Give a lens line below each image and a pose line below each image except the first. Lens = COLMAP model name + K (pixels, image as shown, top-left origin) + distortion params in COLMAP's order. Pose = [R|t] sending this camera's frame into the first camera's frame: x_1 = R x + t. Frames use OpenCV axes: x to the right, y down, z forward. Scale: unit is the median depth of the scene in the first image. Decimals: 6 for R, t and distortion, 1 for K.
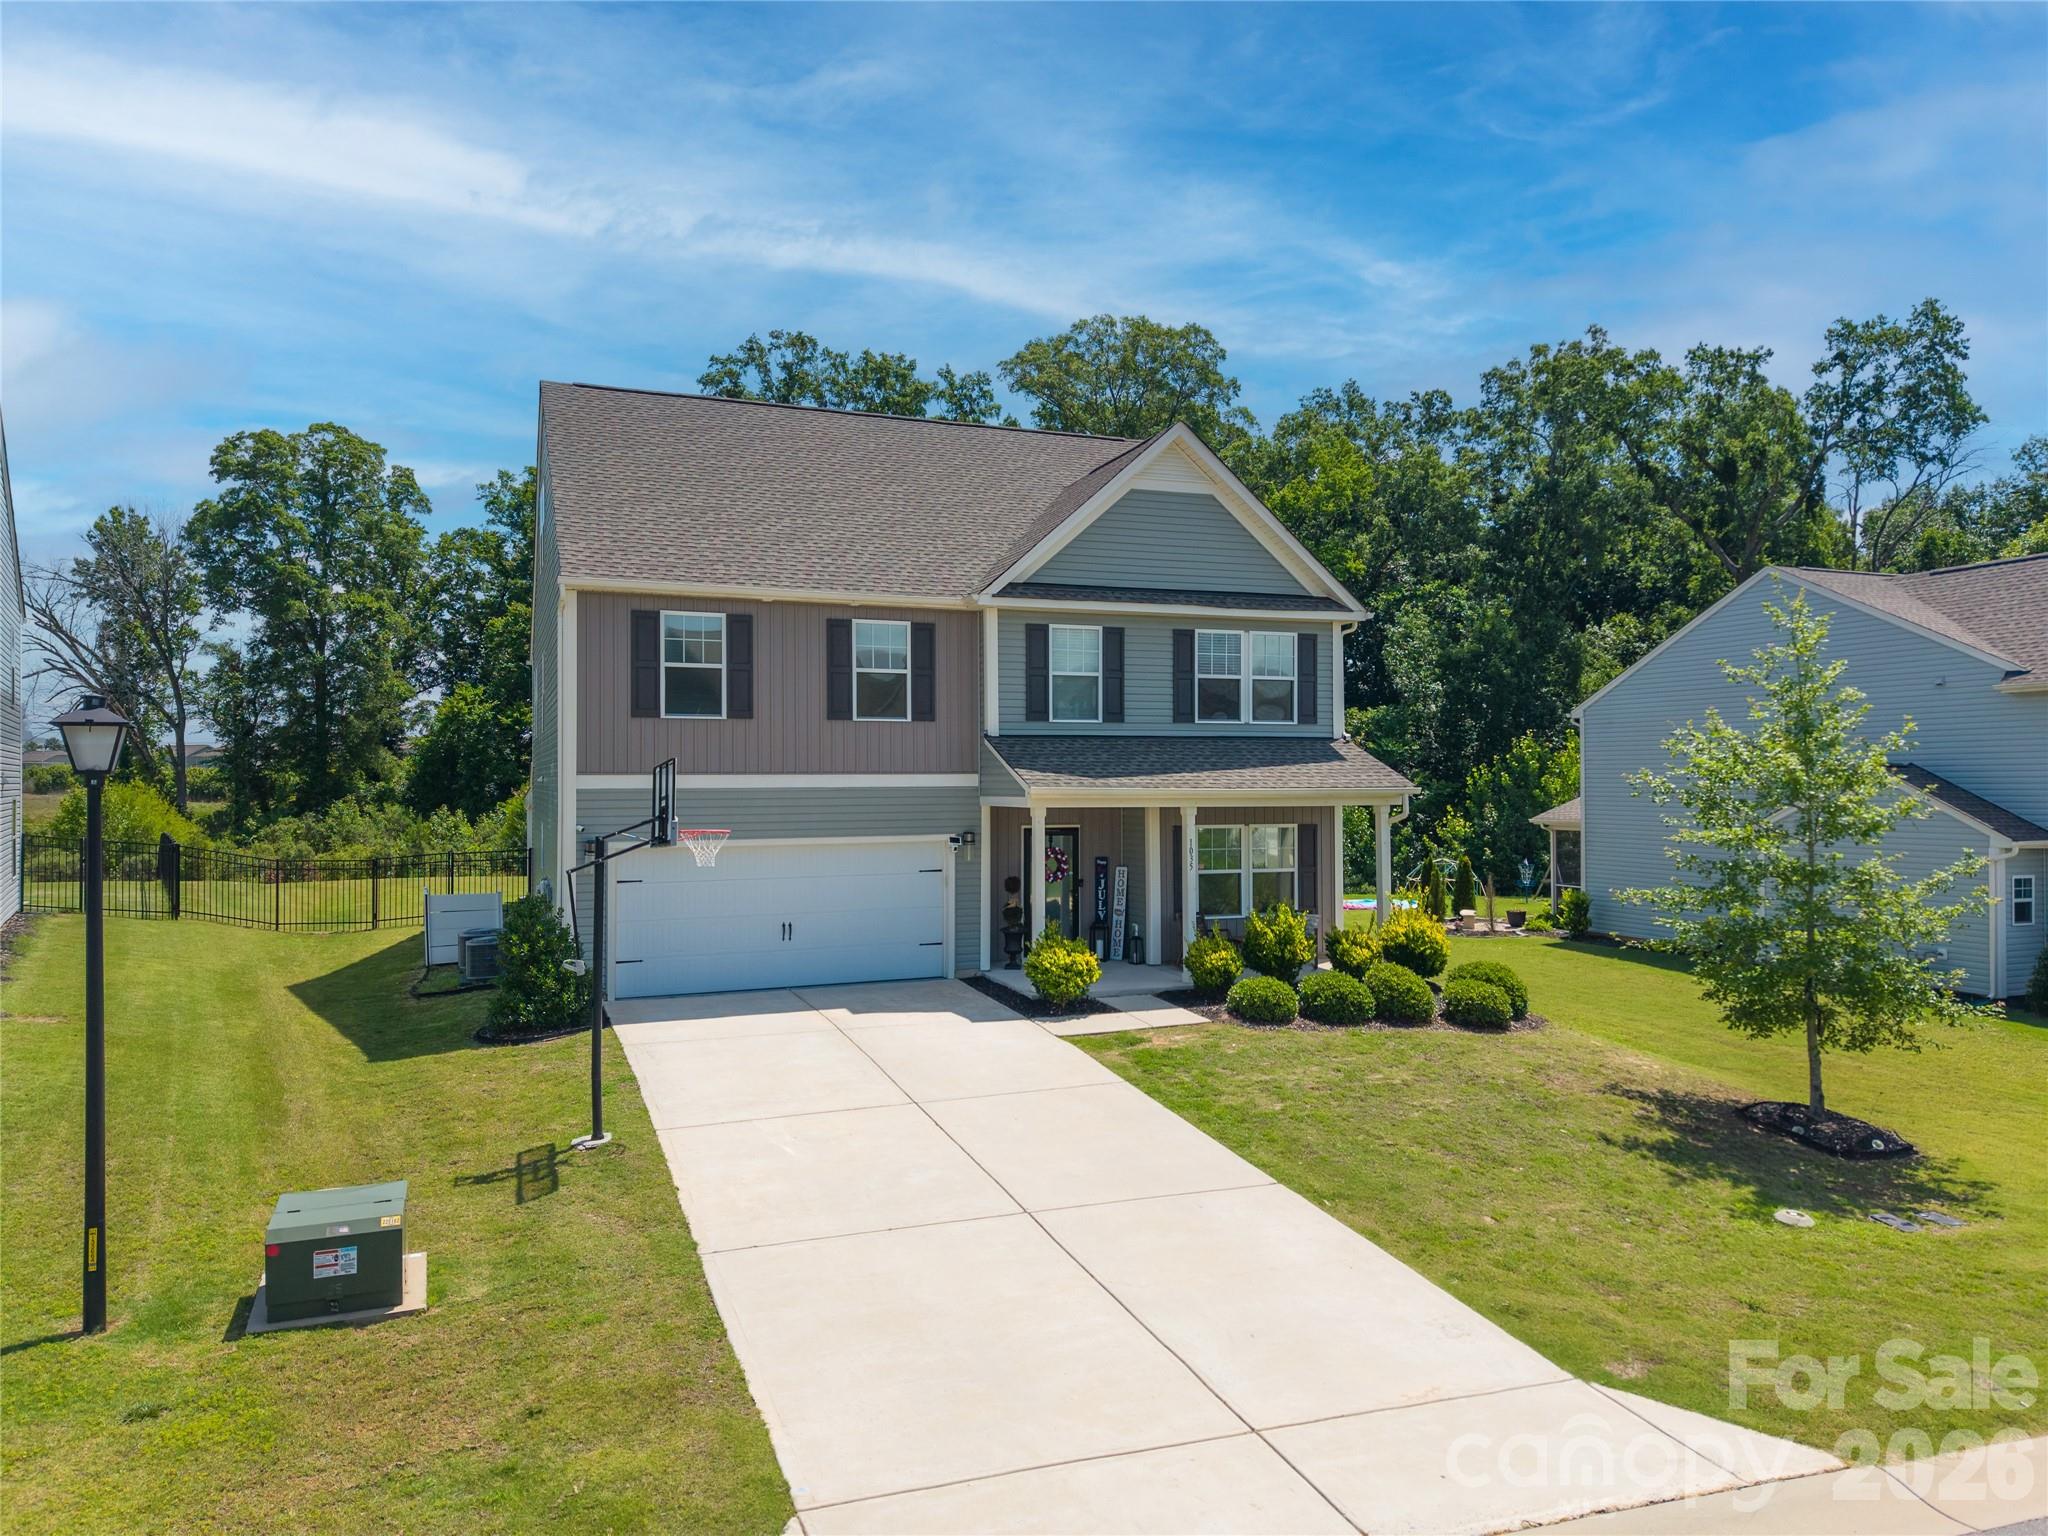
lens RADIAL K [[1362.4, 0, 1027.8], [0, 1362.4, 780.1], [0, 0, 1]] dist [0.028897, -0.024088]
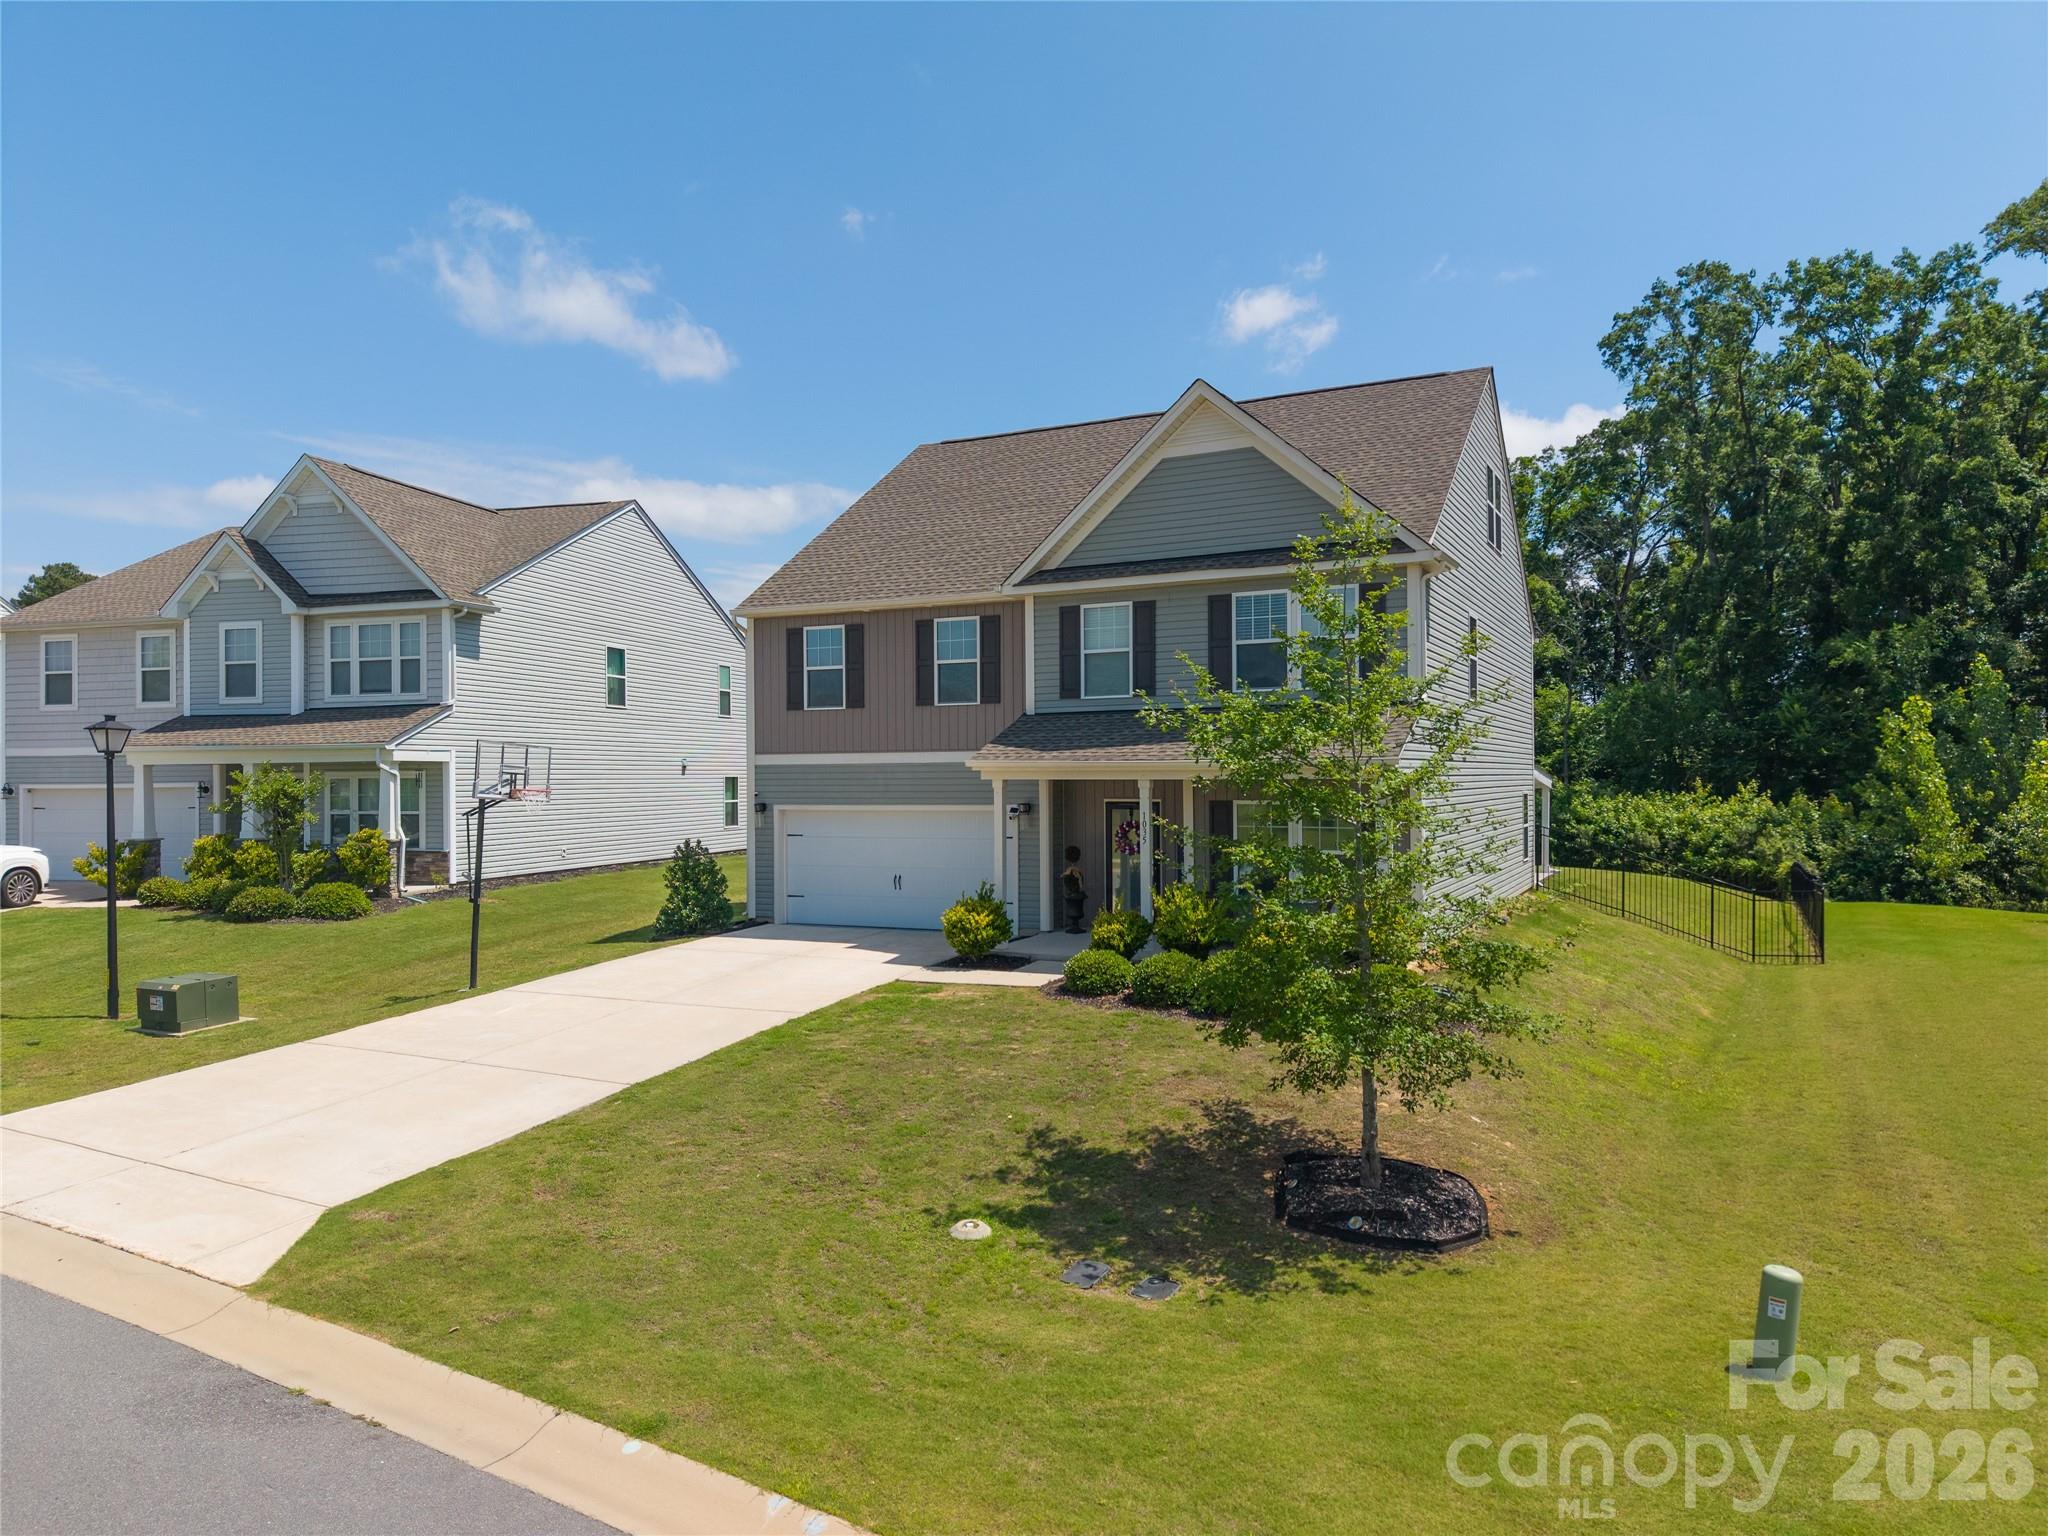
lens RADIAL K [[1362.4, 0, 1027.8], [0, 1362.4, 780.1], [0, 0, 1]] dist [0.028897, -0.024088]
pose [[0.668730, -0.000247, -0.743506, 0.770807], [0.004904, 0.999980, 0.004079, 0.015336], [0.743489, -0.006374, 0.668717, 0.271889]]
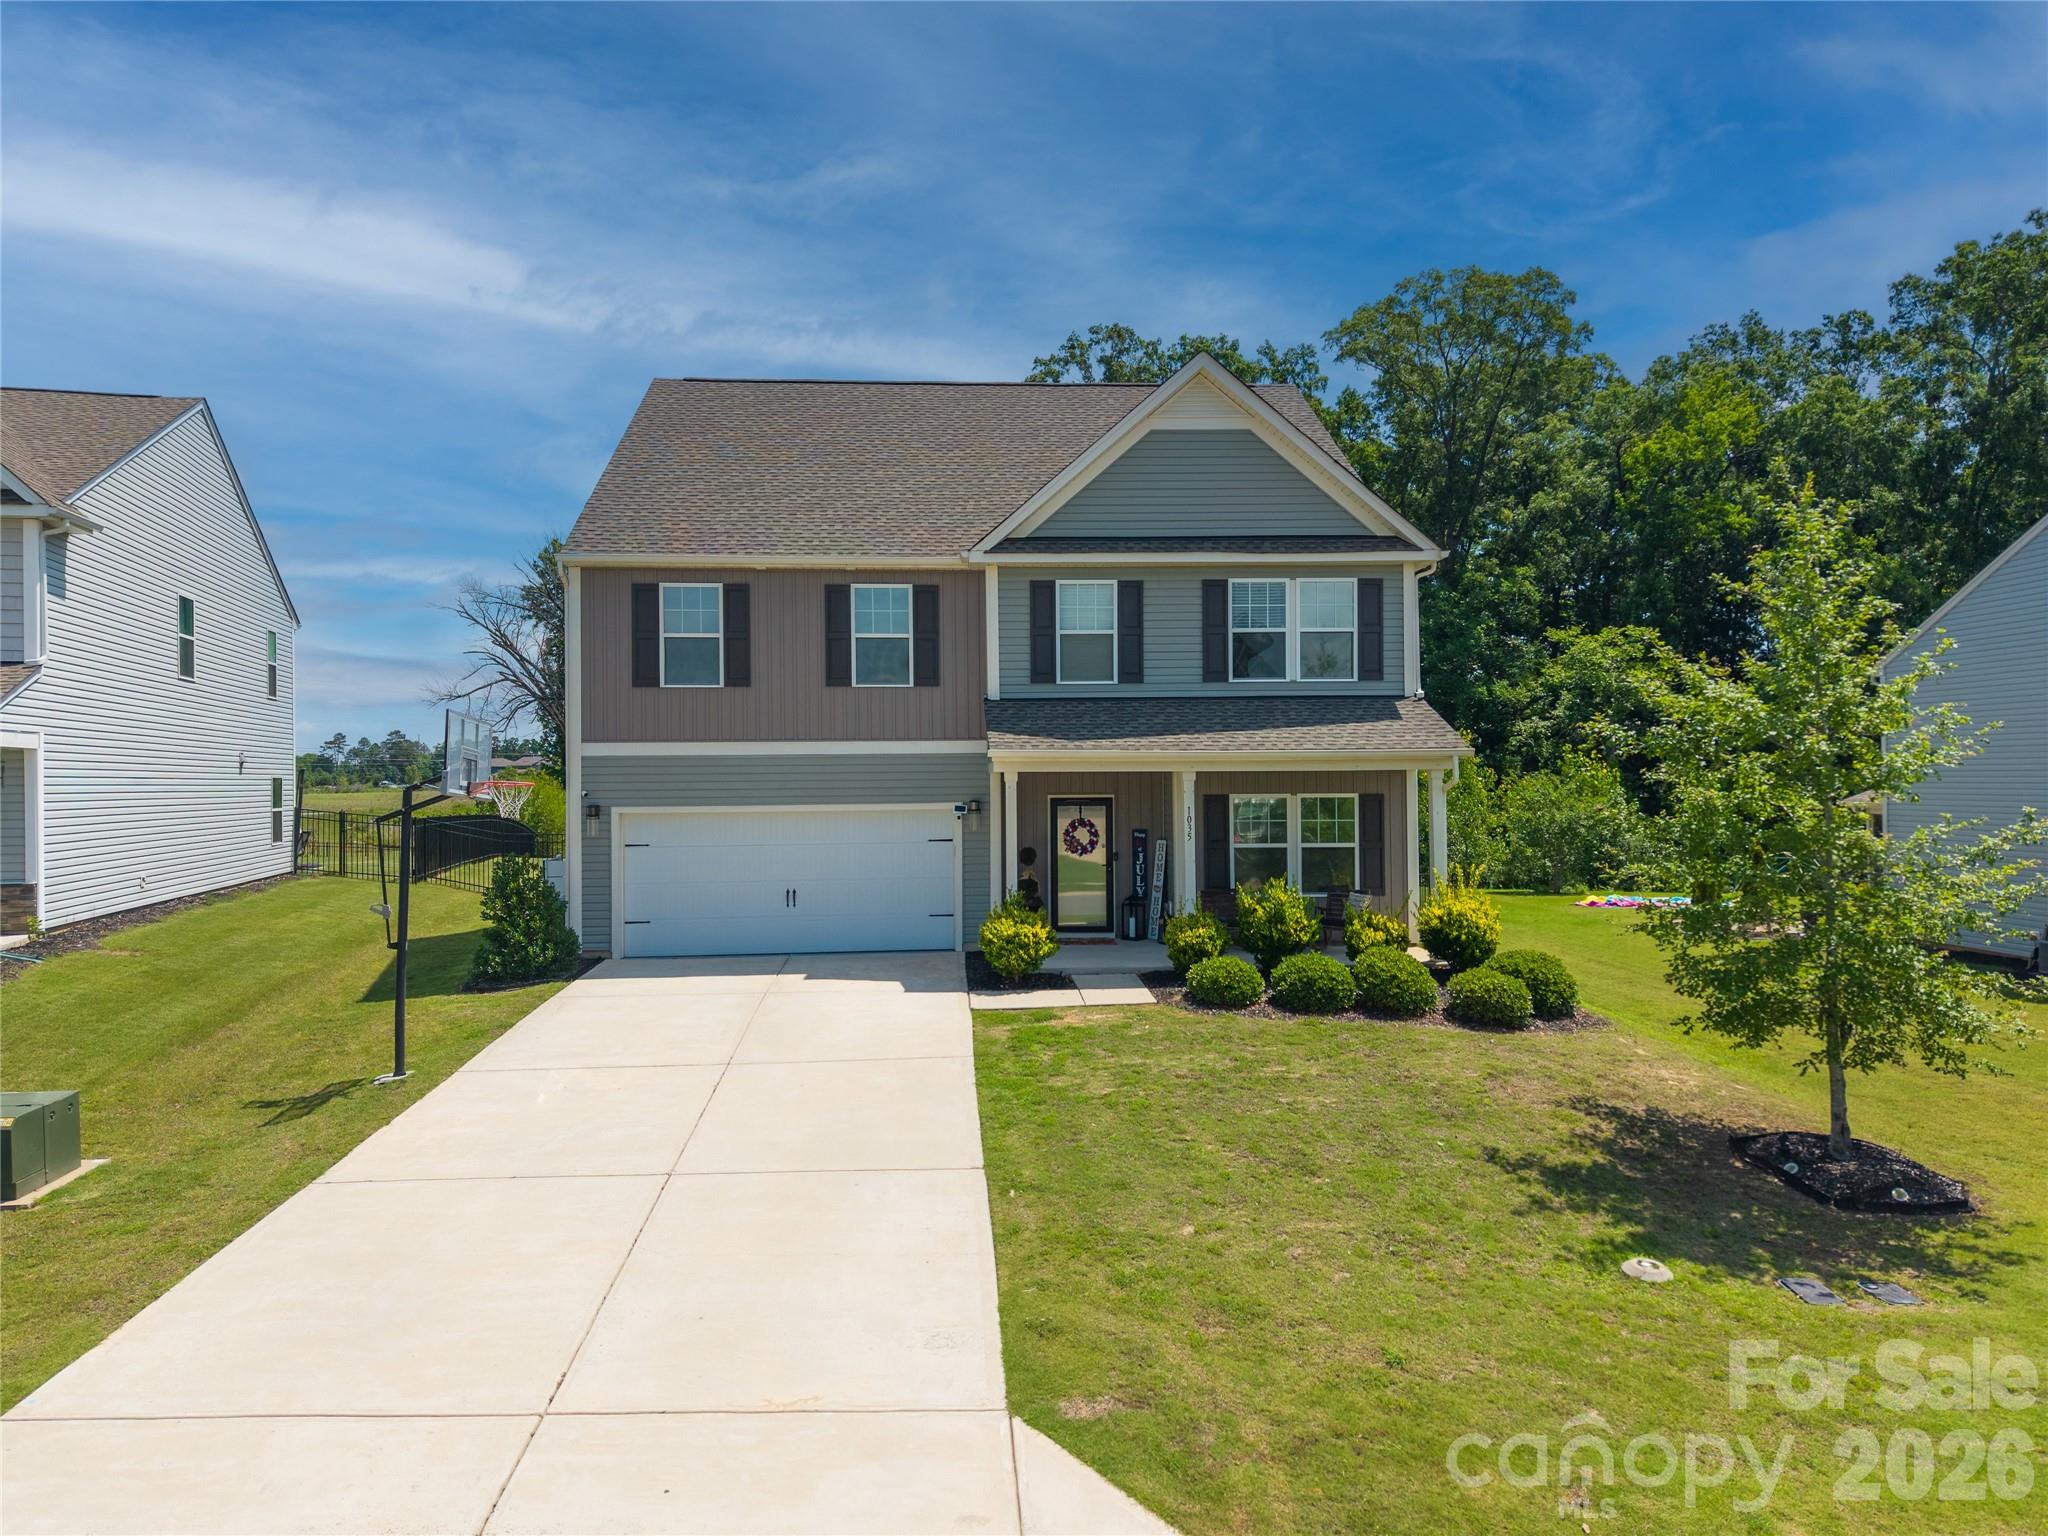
lens RADIAL K [[1362.4, 0, 1027.8], [0, 1362.4, 780.1], [0, 0, 1]] dist [0.028897, -0.024088]
pose [[0.952027, -0.005521, -0.305964, 0.287500], [0.005800, 0.999983, 0.000005, 0.024267], [0.305959, -0.001779, 0.952043, 0.094370]]
